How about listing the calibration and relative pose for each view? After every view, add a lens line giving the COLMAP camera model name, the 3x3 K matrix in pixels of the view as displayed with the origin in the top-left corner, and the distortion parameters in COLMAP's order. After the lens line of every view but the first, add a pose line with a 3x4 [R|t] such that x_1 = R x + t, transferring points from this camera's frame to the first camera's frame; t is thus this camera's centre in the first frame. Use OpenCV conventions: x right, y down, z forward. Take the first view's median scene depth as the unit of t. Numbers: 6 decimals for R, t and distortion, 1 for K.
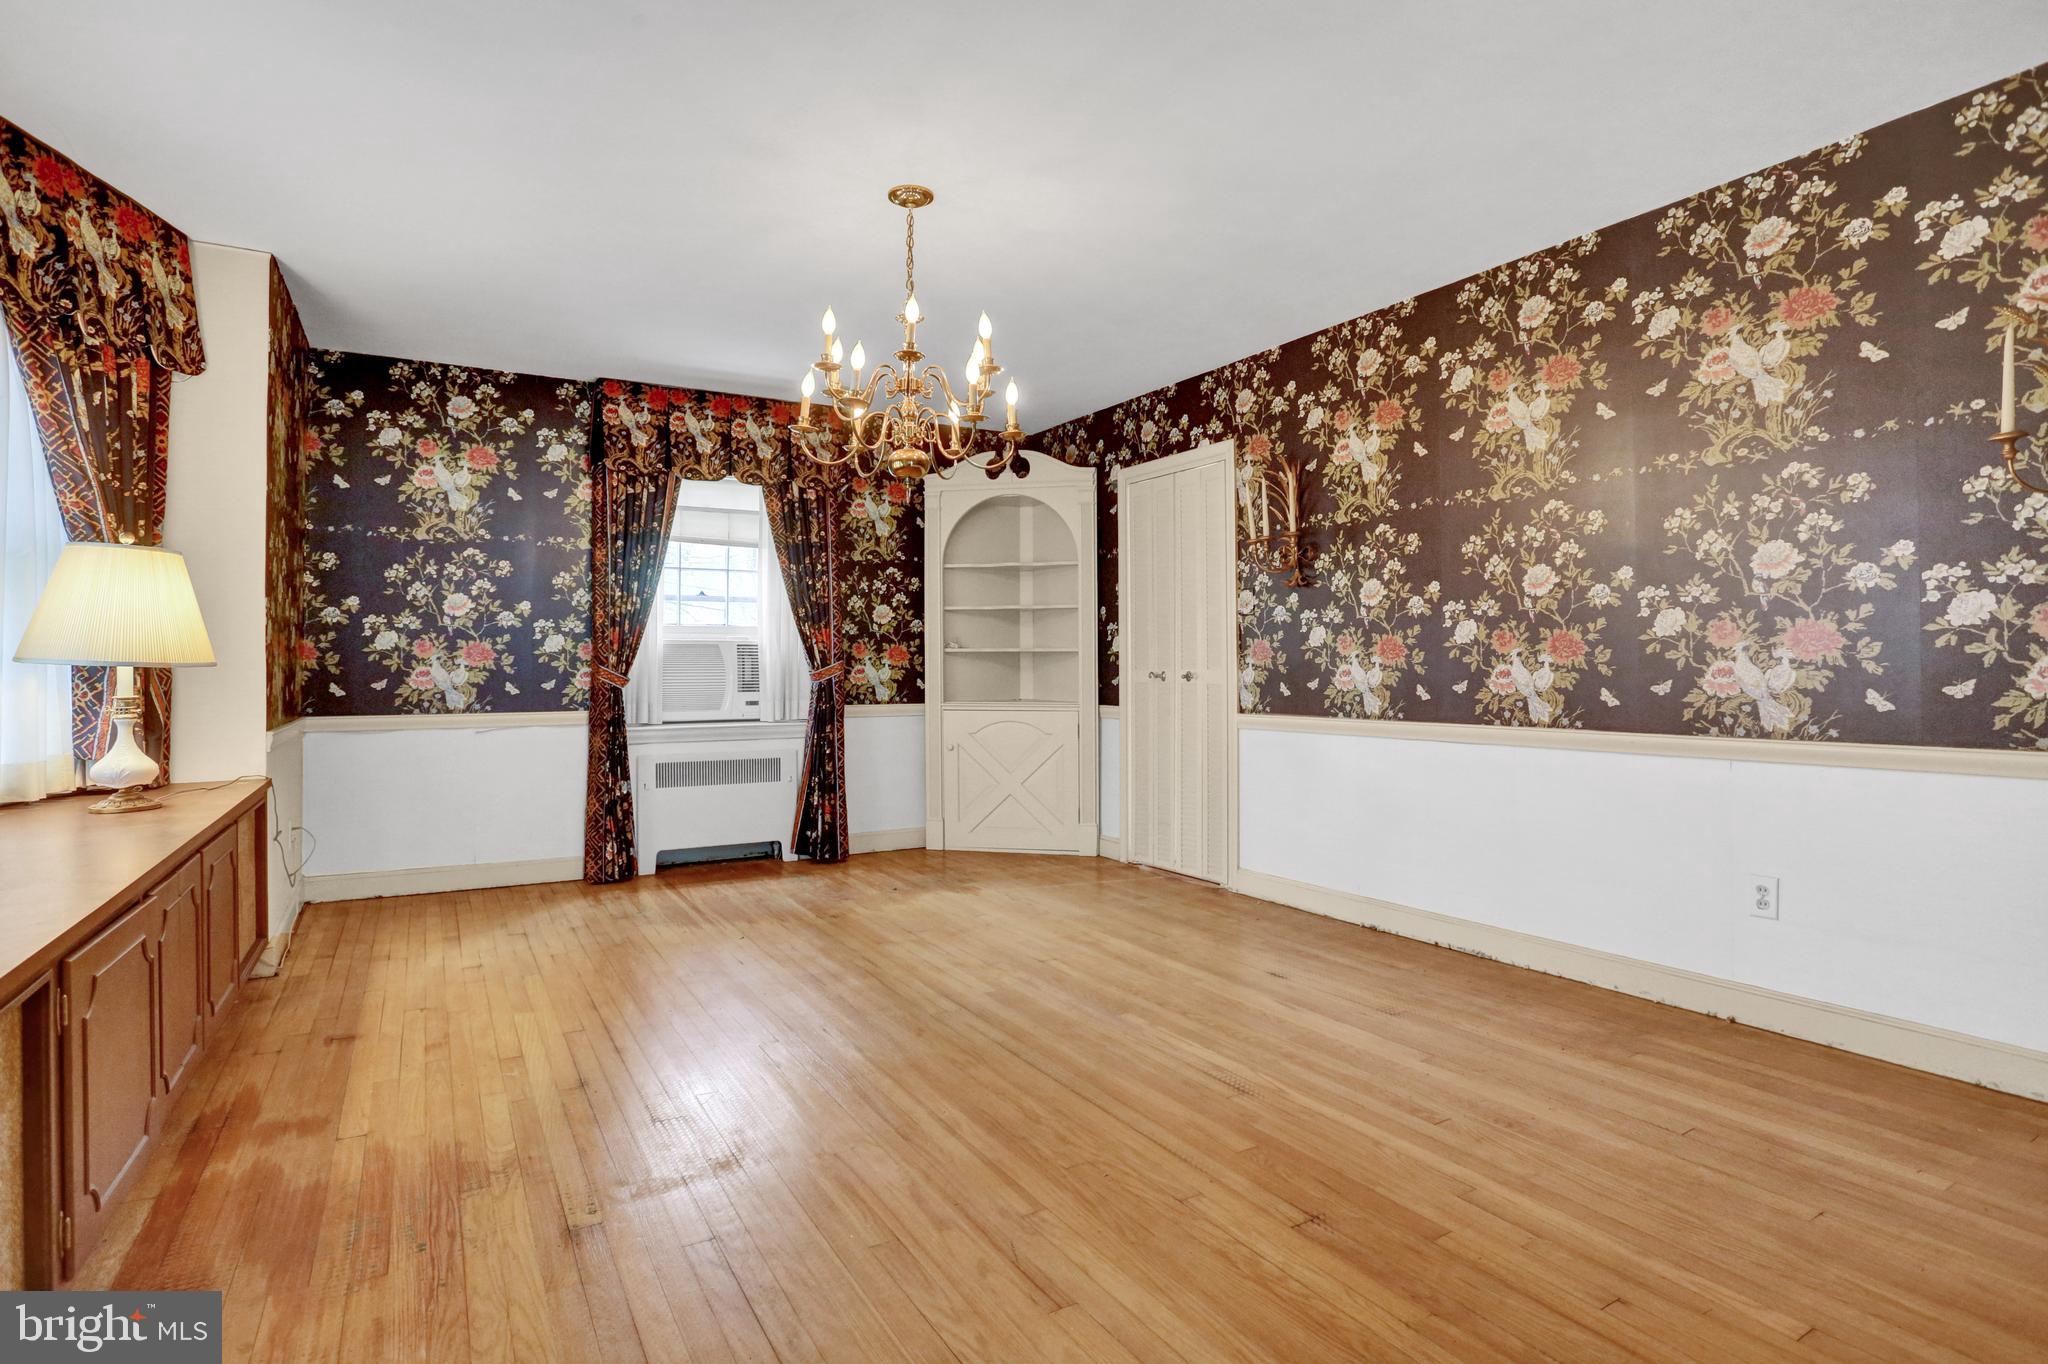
lens RADIAL K [[1032.6, 0, 1078.4], [0, 1032.6, 669.5], [0, 0, 1]] dist [-0.045635, 0.016620]
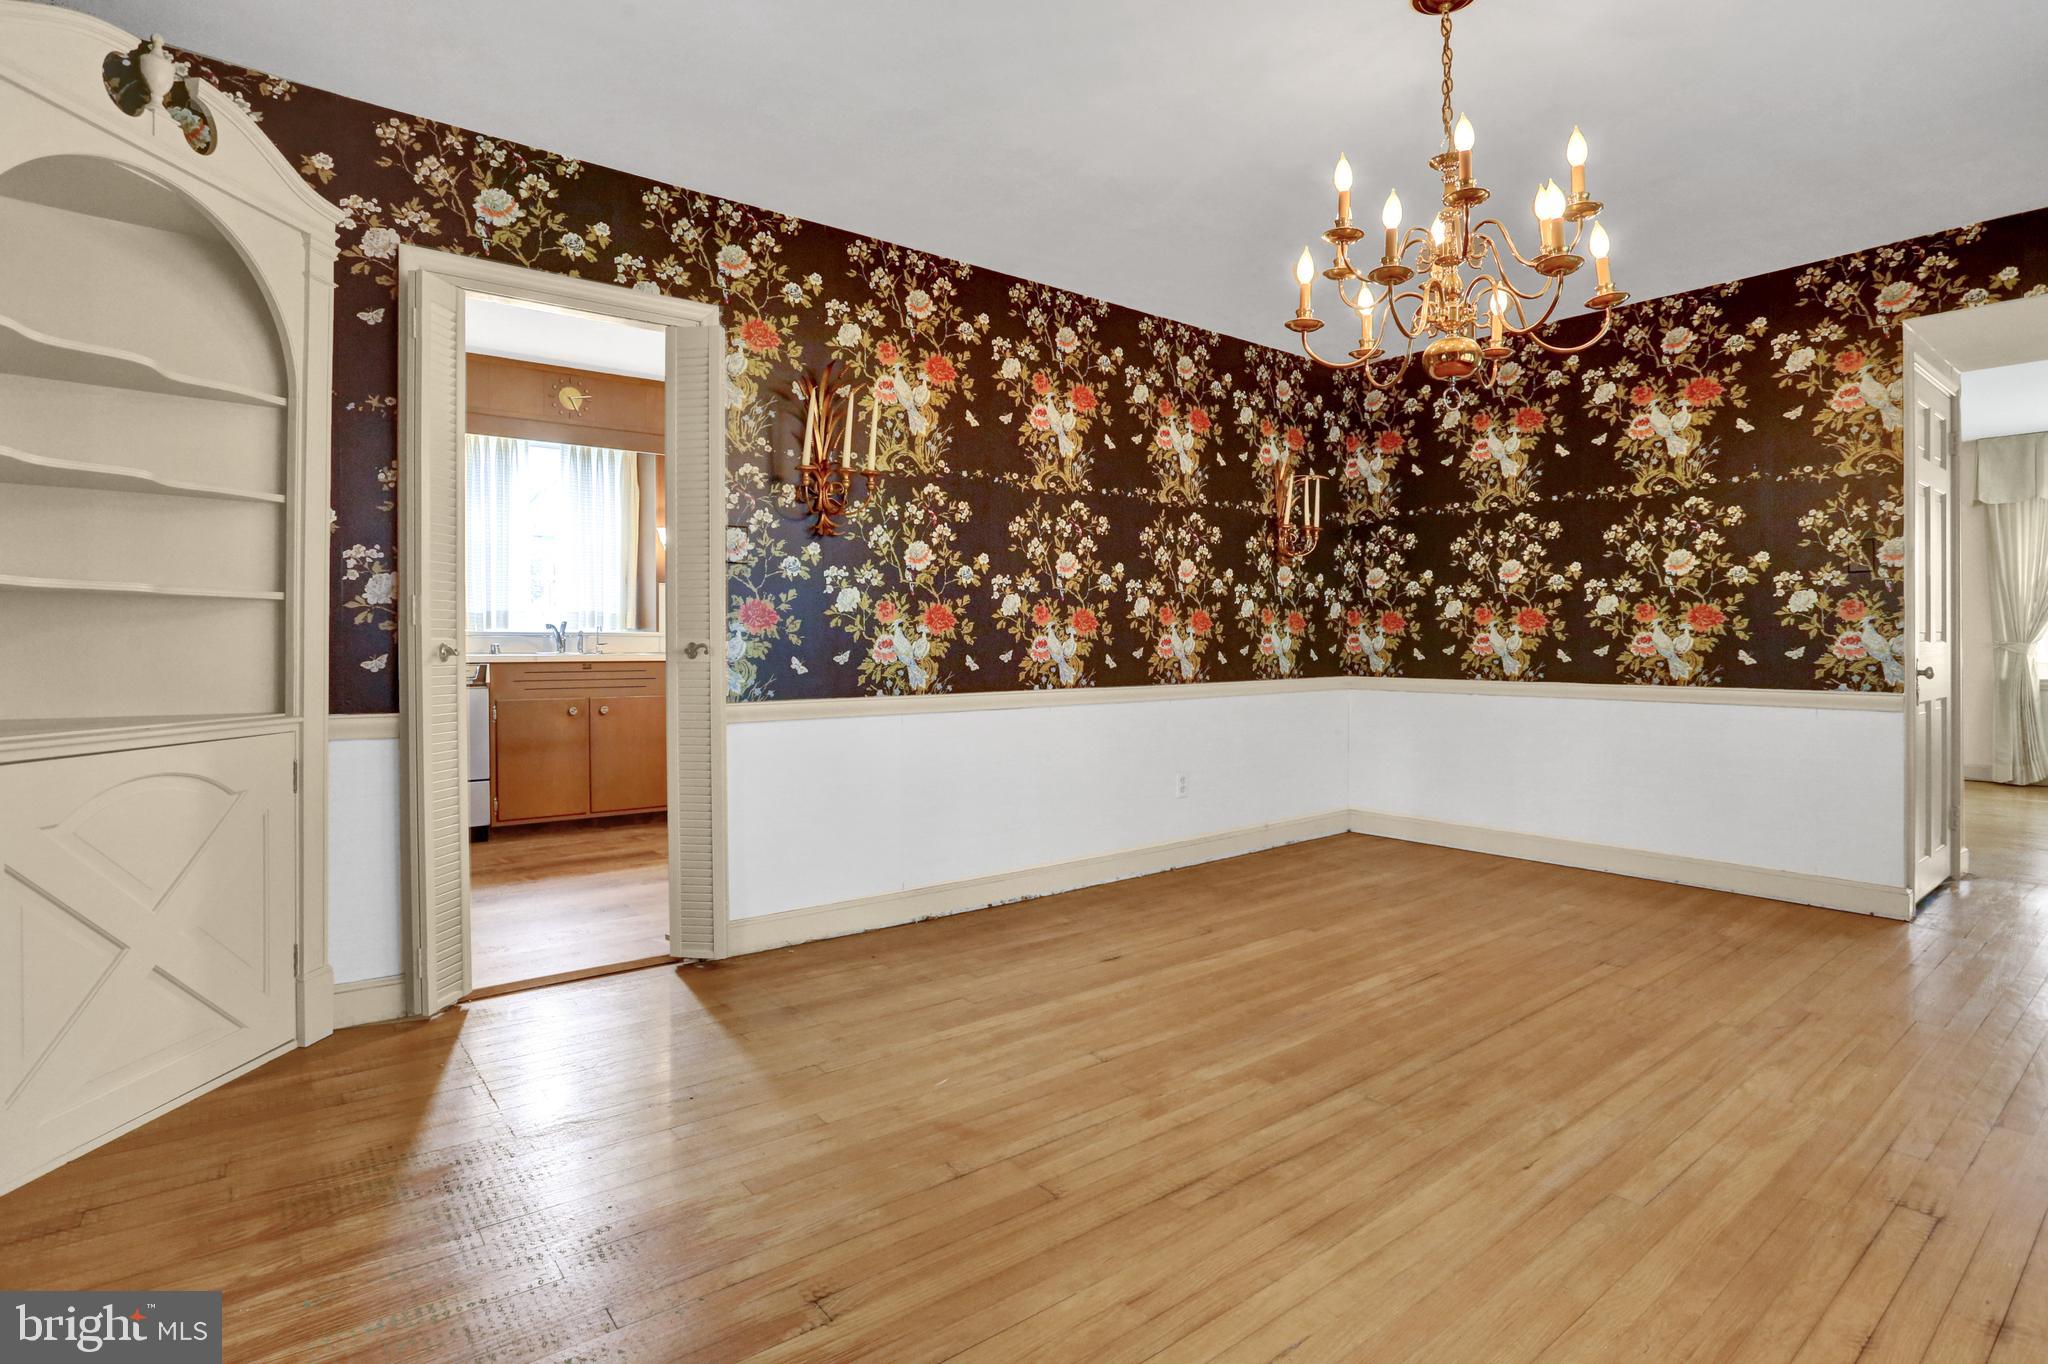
lens RADIAL K [[1032.6, 0, 1000.3], [0, 1032.6, 642.5], [0, 0, 1]] dist [-0.045635, 0.016620]
pose [[-0.083040, -0.004201, 0.996537, -0.779811], [0.000221, 0.999991, 0.004234, -0.001797], [-0.996546, 0.000572, -0.083038, 1.225861]]
